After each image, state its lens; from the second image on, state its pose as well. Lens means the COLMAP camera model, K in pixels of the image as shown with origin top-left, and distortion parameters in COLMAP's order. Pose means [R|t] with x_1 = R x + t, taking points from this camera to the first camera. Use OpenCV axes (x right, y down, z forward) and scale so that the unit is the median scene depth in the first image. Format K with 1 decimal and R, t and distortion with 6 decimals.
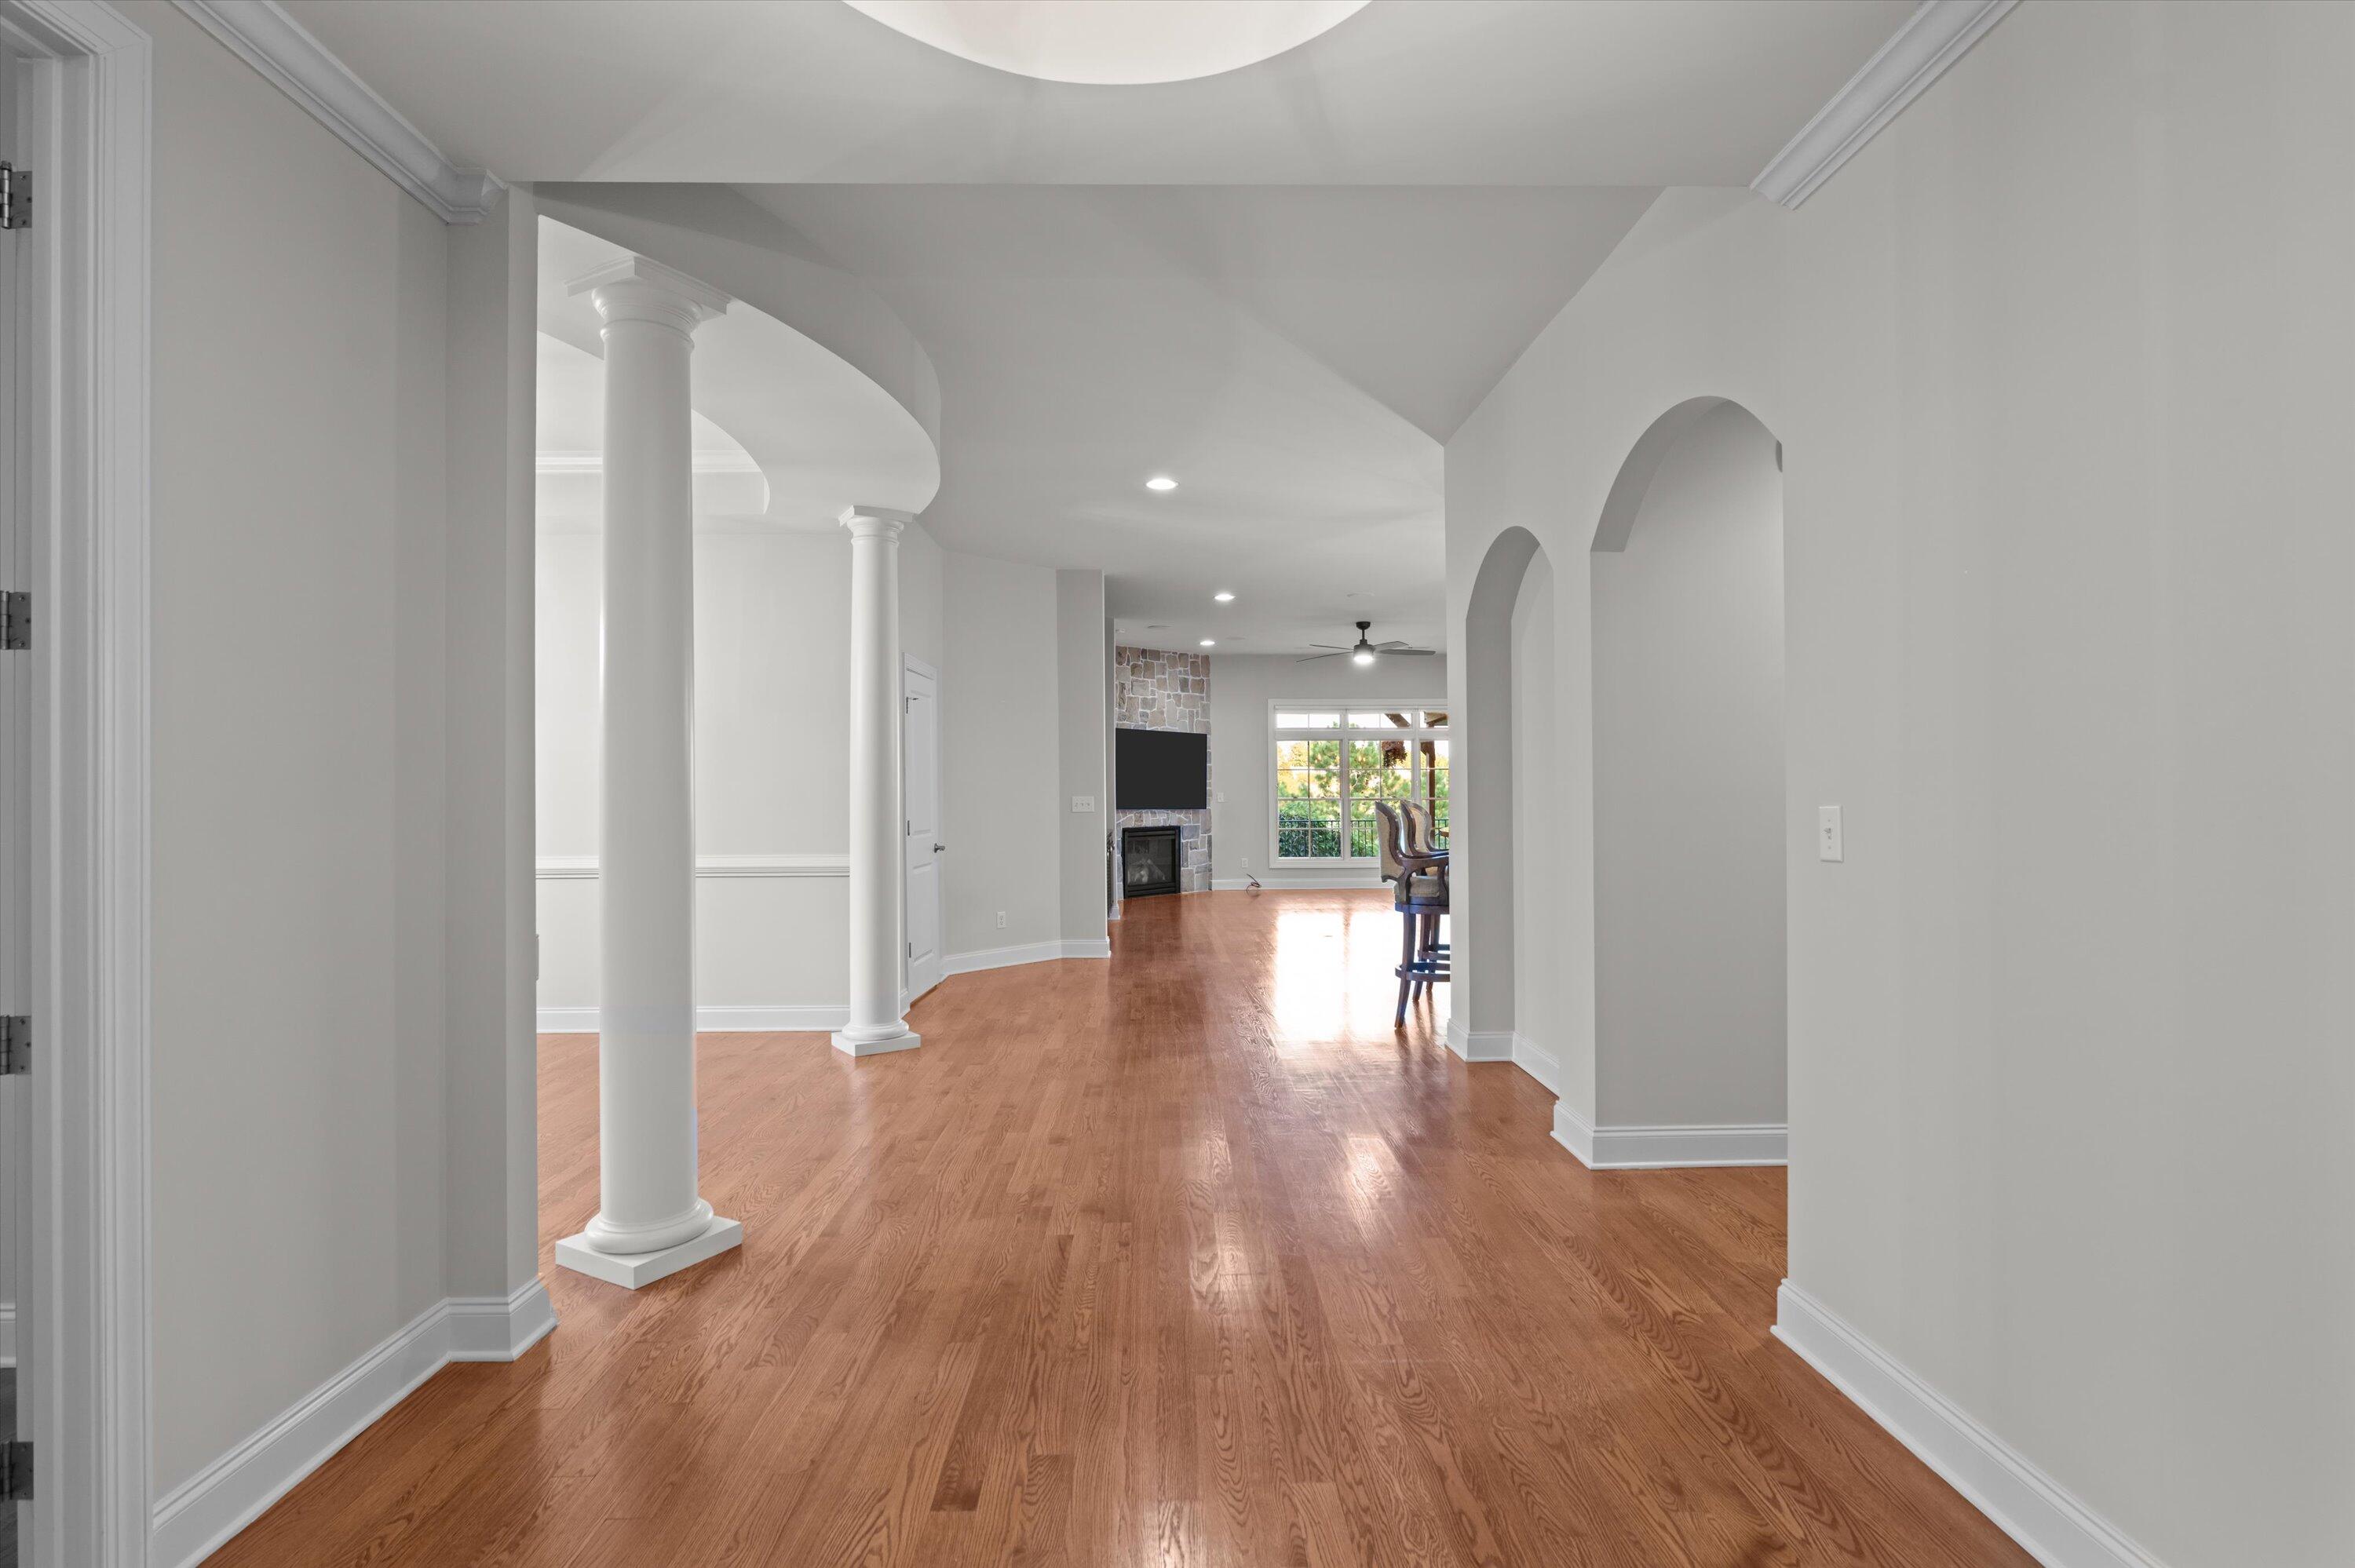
lens RADIAL K [[1090.0, 0, 1180.9], [0, 1090.0, 778.3], [0, 0, 1]] dist [-0.019983, 0.004766]
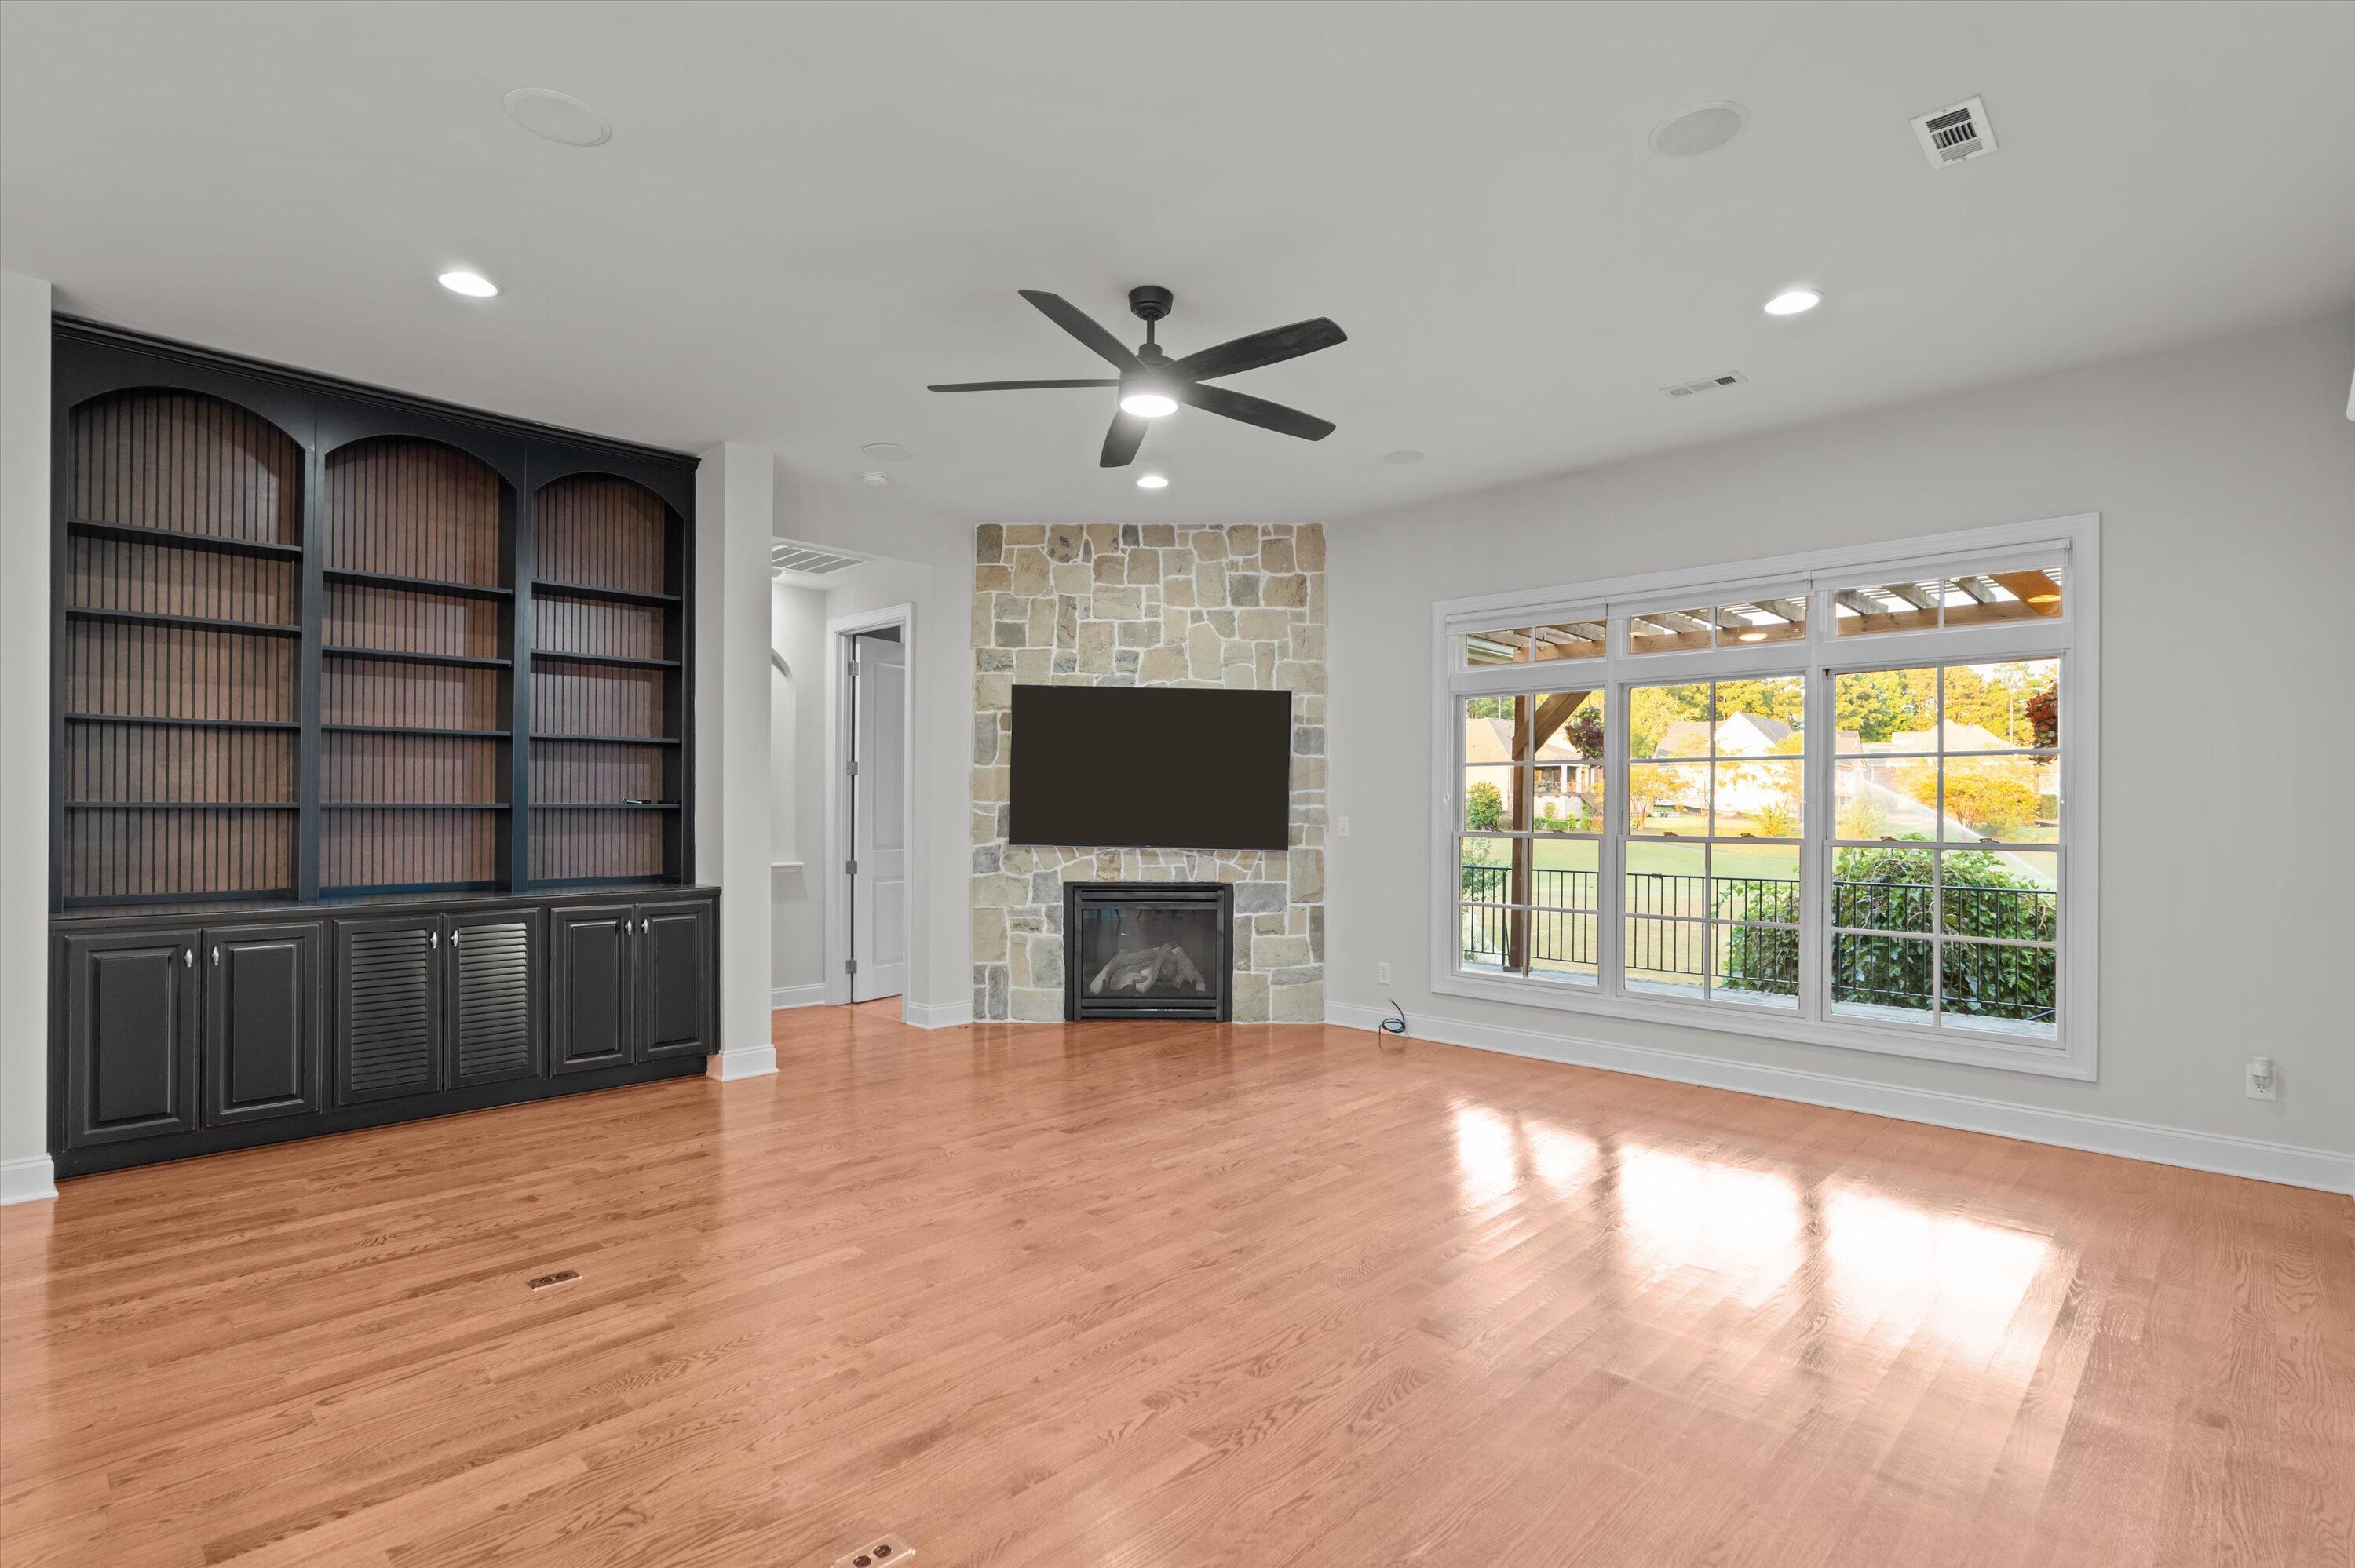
lens RADIAL K [[1137.1, 0, 1184.9], [0, 1137.1, 800.1], [0, 0, 1]] dist [-0.015488, 0.004629]
pose [[0.720986, 0.003381, -0.692941, 0.340349], [-0.002369, 0.999994, 0.002414, 0.005878], [0.692945, -0.000099, 0.720990, 0.632319]]
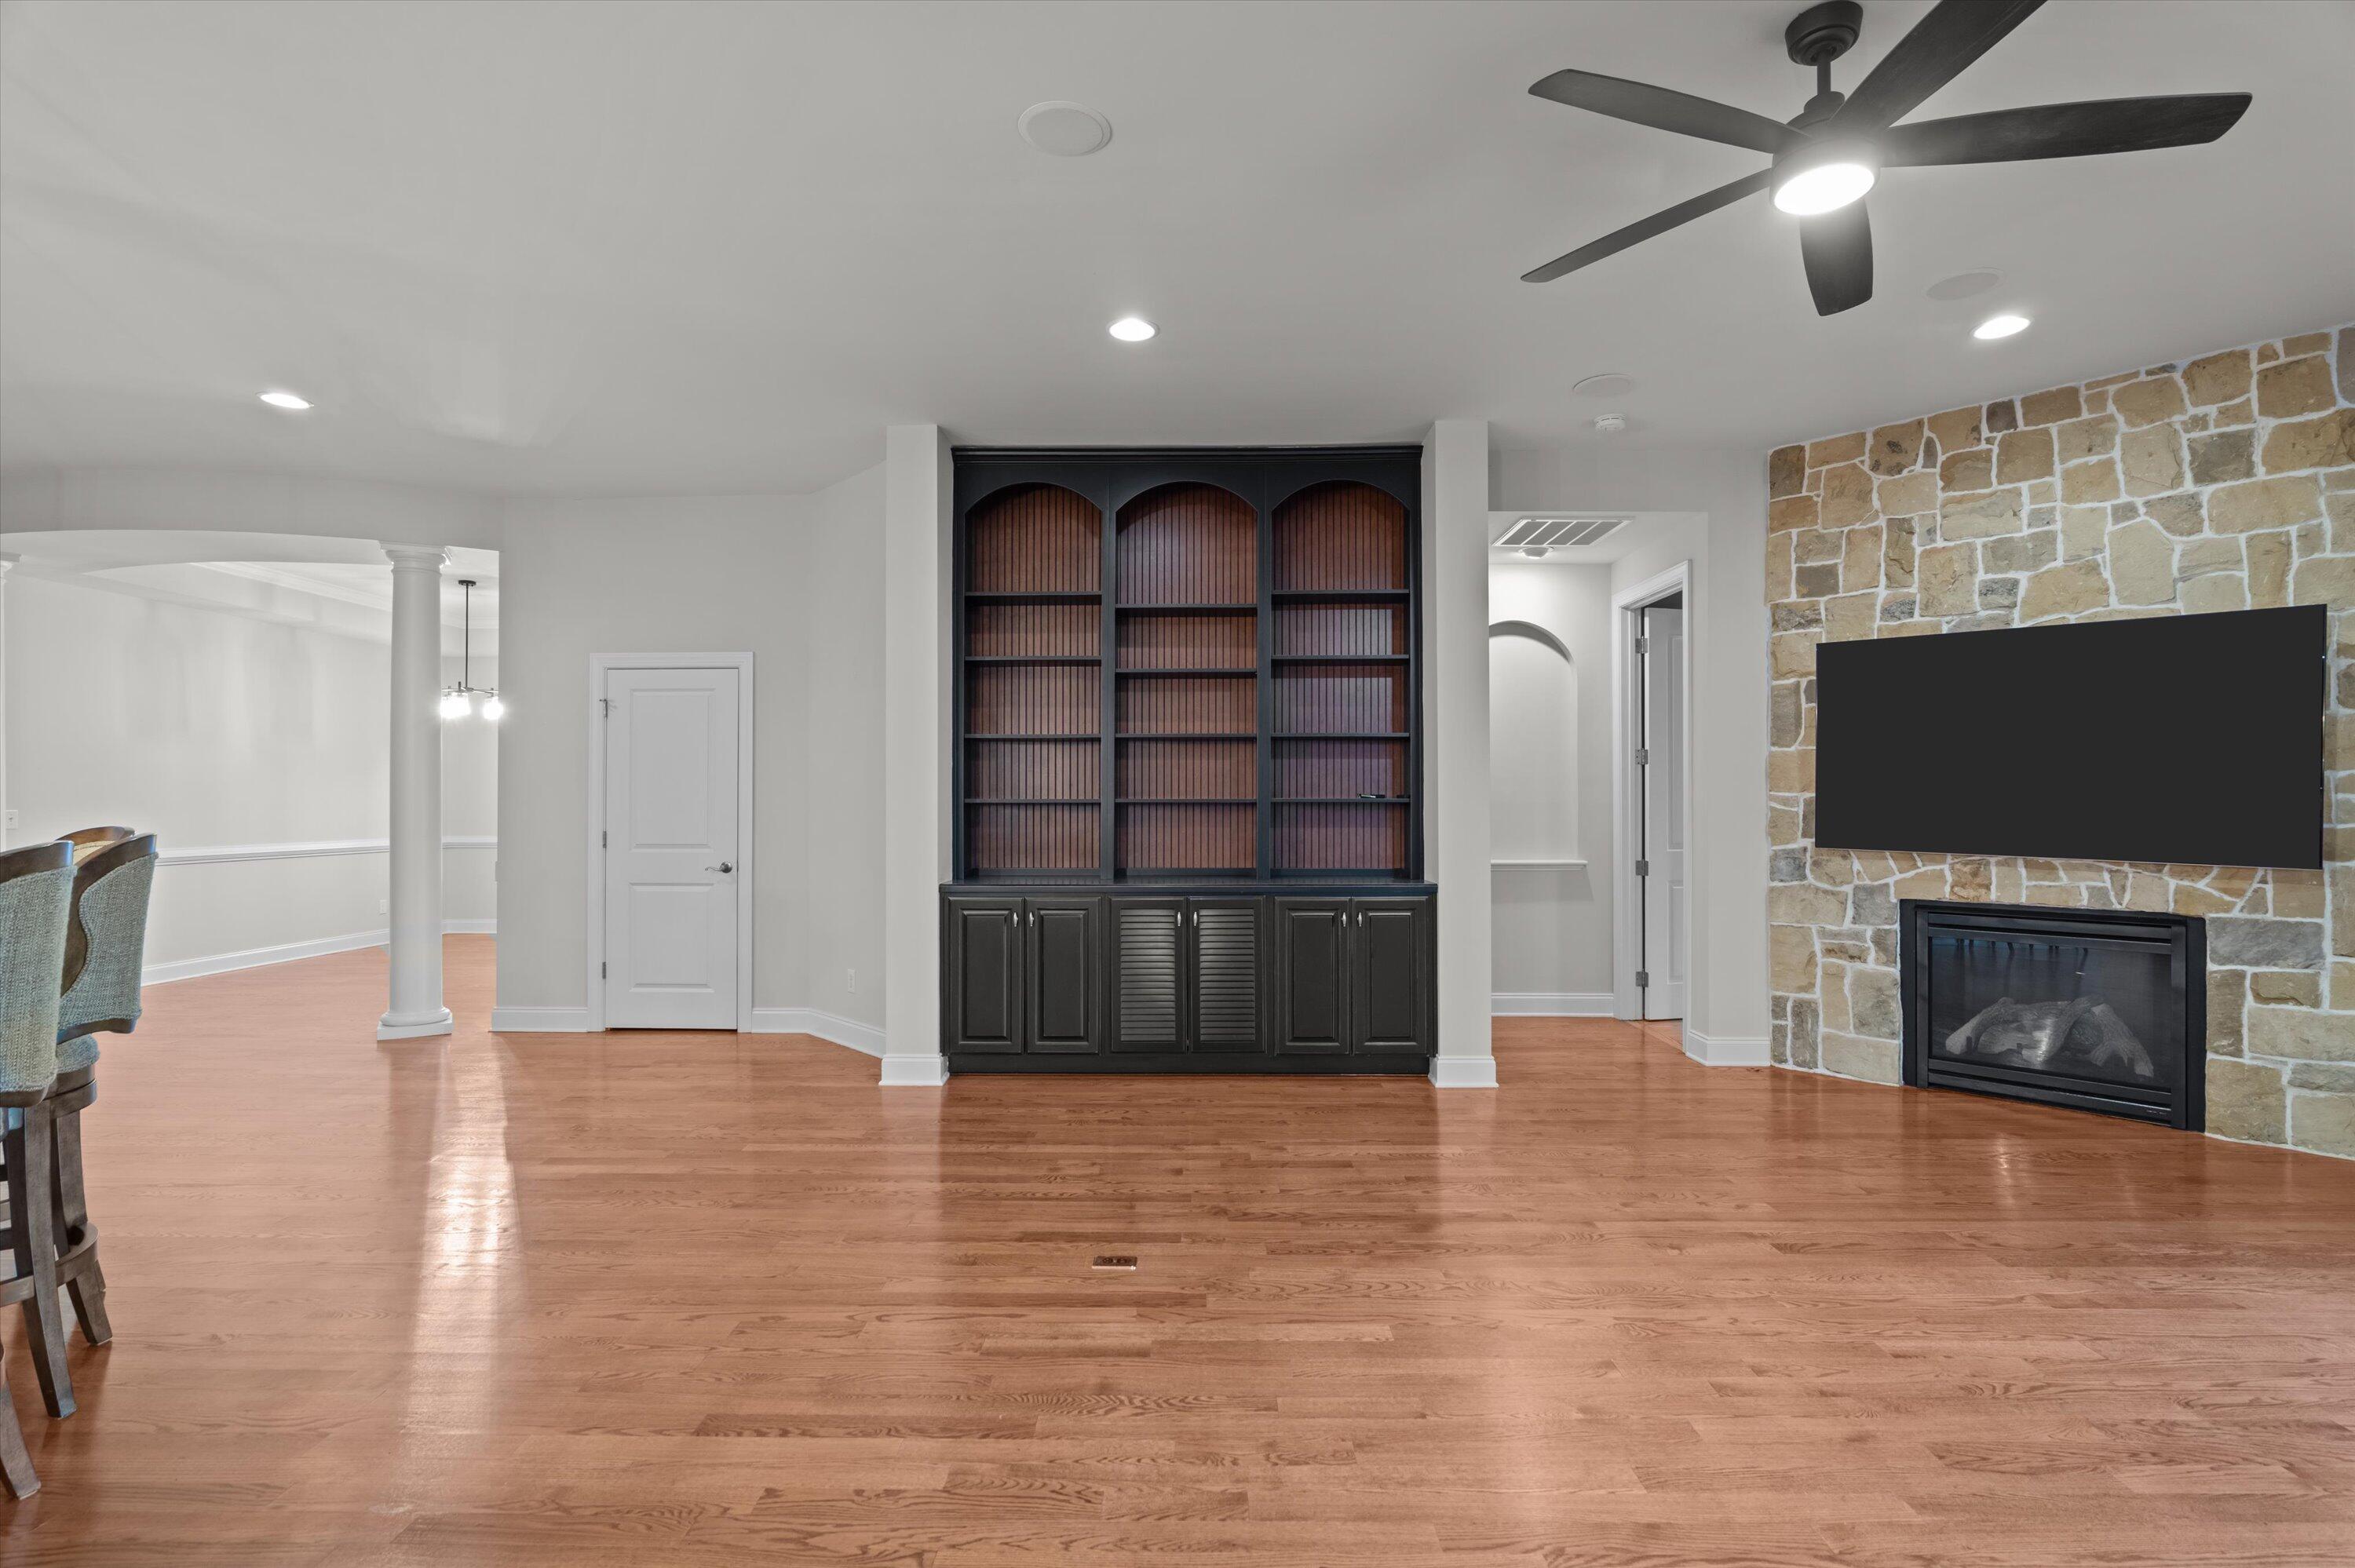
lens RADIAL K [[1090.0, 0, 1181.4], [0, 1090.0, 790.9], [0, 0, 1]] dist [-0.019983, 0.004766]
pose [[-0.015007, -0.003541, -0.999881, 0.315926], [0.008178, 0.999960, -0.003664, 0.006905], [0.999854, -0.008232, -0.014978, 0.726292]]
